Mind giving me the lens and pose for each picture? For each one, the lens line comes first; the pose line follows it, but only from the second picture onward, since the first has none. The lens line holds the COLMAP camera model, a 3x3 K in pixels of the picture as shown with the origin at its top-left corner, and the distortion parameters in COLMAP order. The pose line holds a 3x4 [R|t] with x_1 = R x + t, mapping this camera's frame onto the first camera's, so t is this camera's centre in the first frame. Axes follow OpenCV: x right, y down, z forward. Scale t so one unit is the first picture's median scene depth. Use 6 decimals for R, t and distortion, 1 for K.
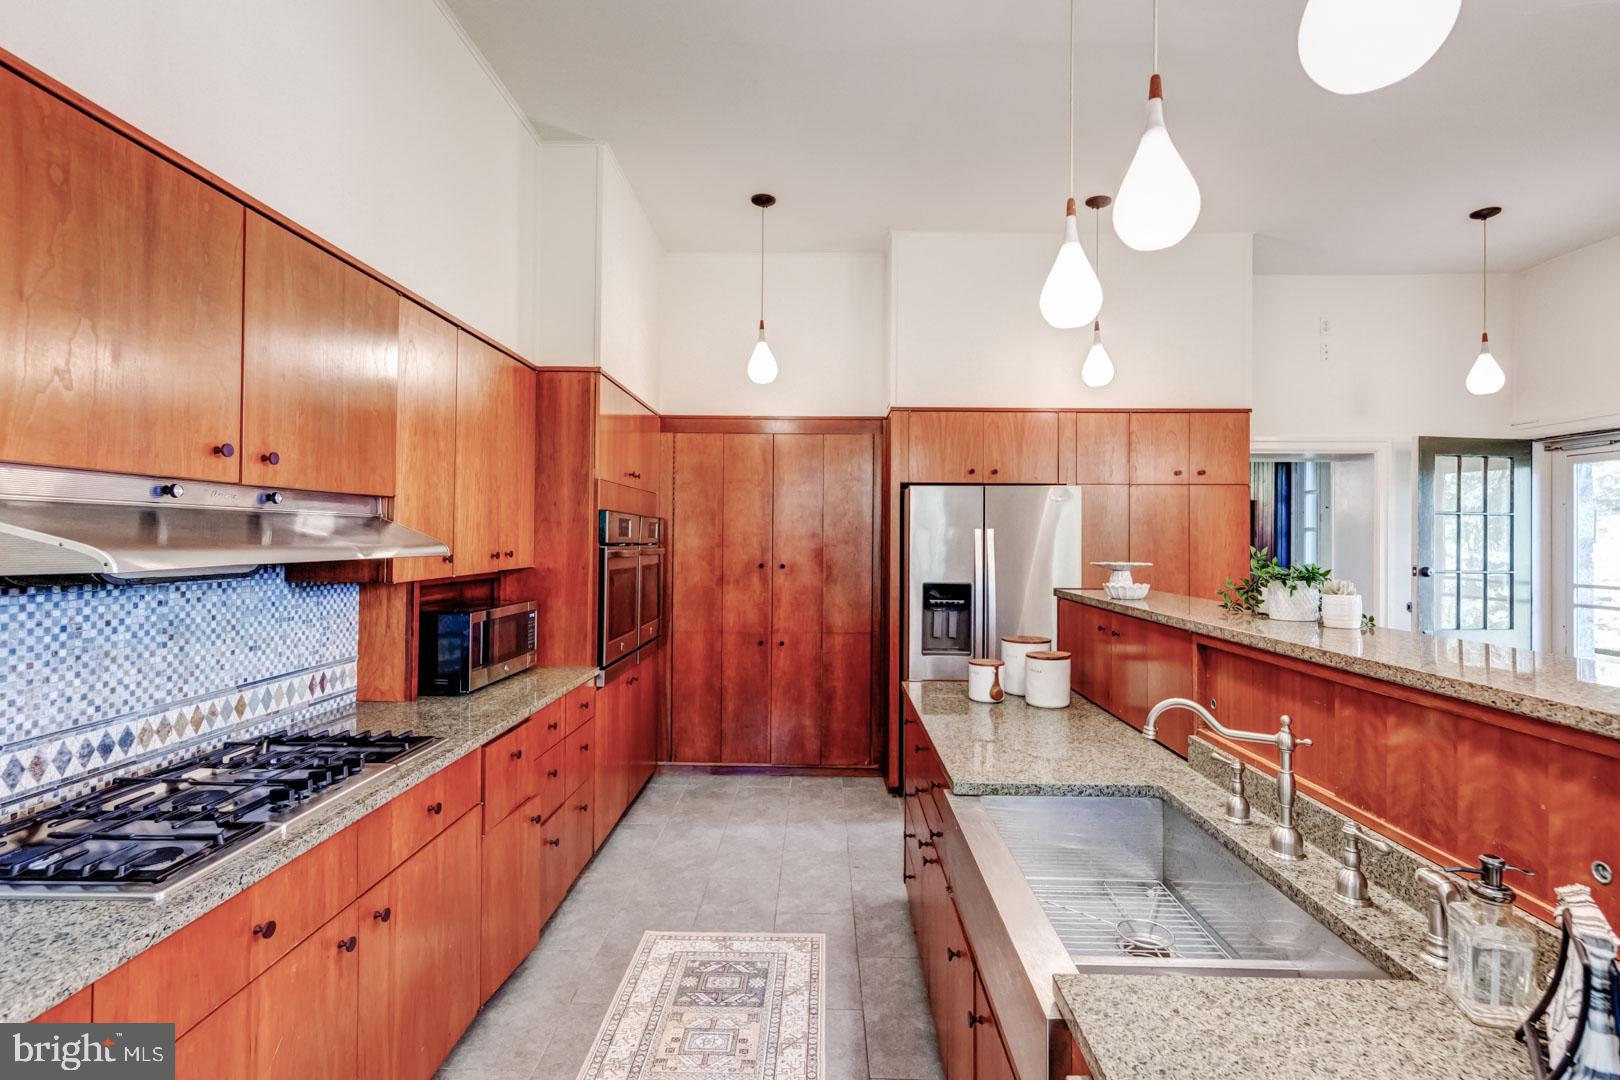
lens RADIAL K [[761.8, 0, 816.3], [0, 761.8, 537.8], [0, 0, 1]] dist [0.003478, -0.000947]
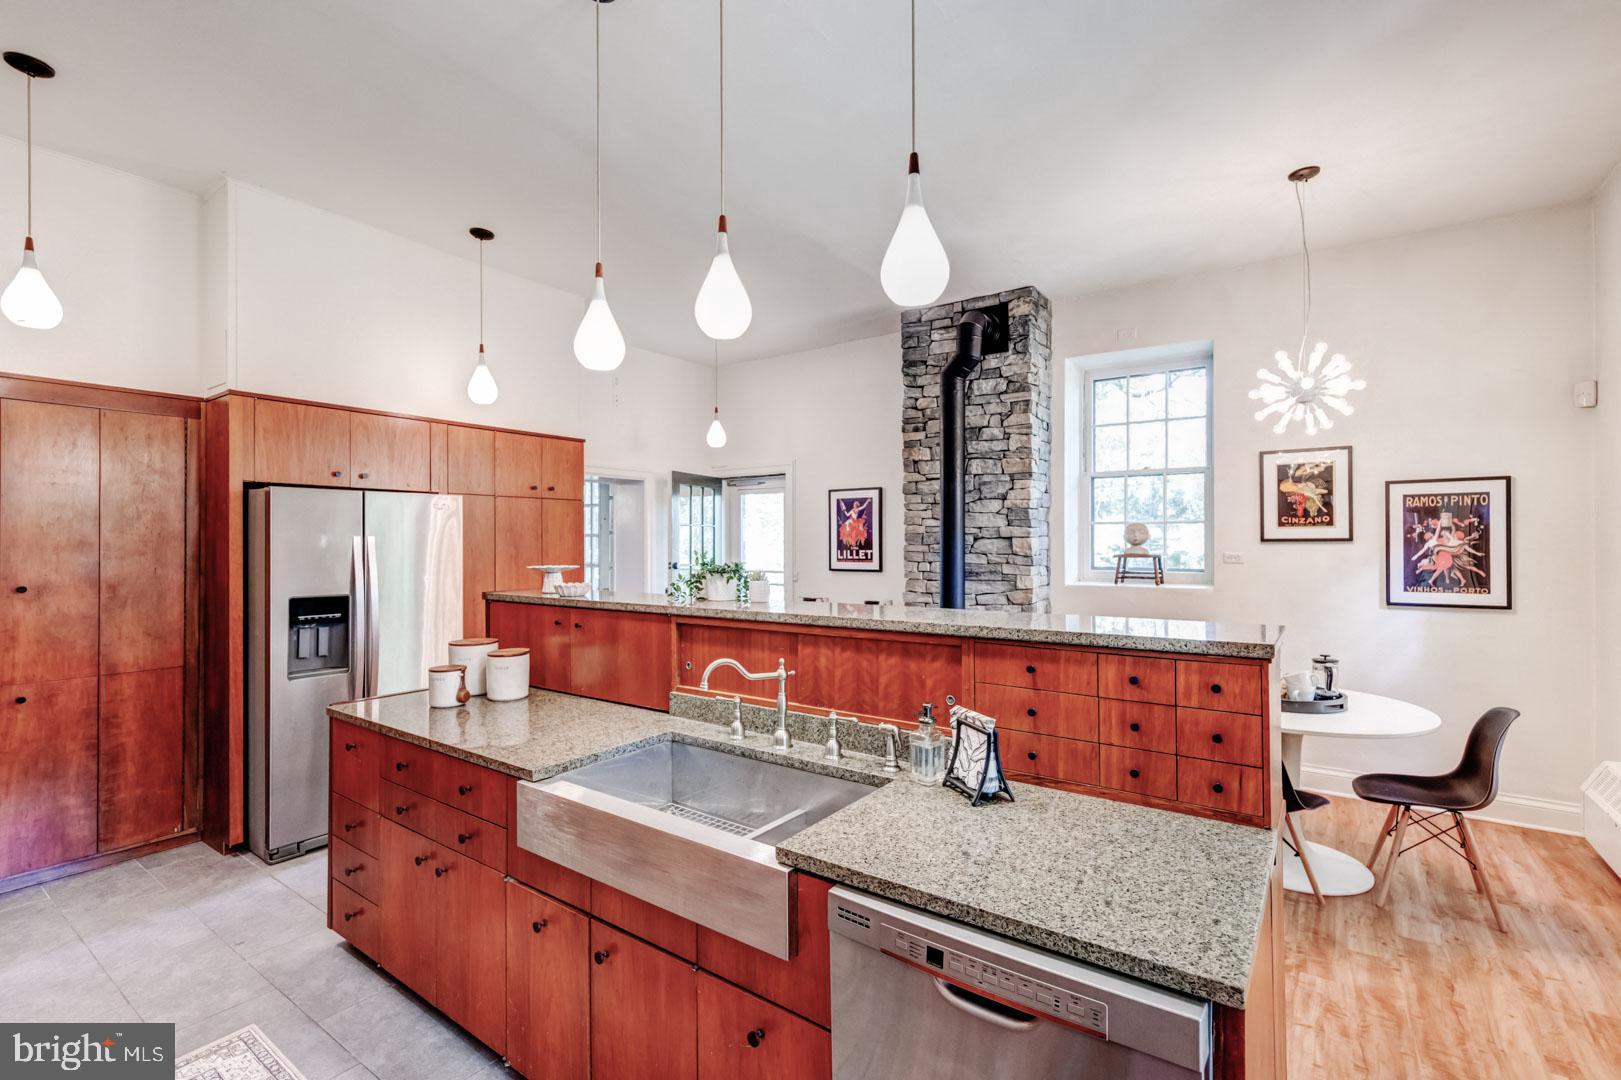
lens RADIAL K [[710.0, 0, 804.8], [0, 710.0, 541.4], [0, 0, 1]] dist [0.000132, -0.000471]
pose [[0.581220, -0.007578, 0.813711, -0.178786], [0.008401, 0.999959, 0.003312, -0.003581], [-0.813703, 0.004911, 0.581260, 0.038448]]
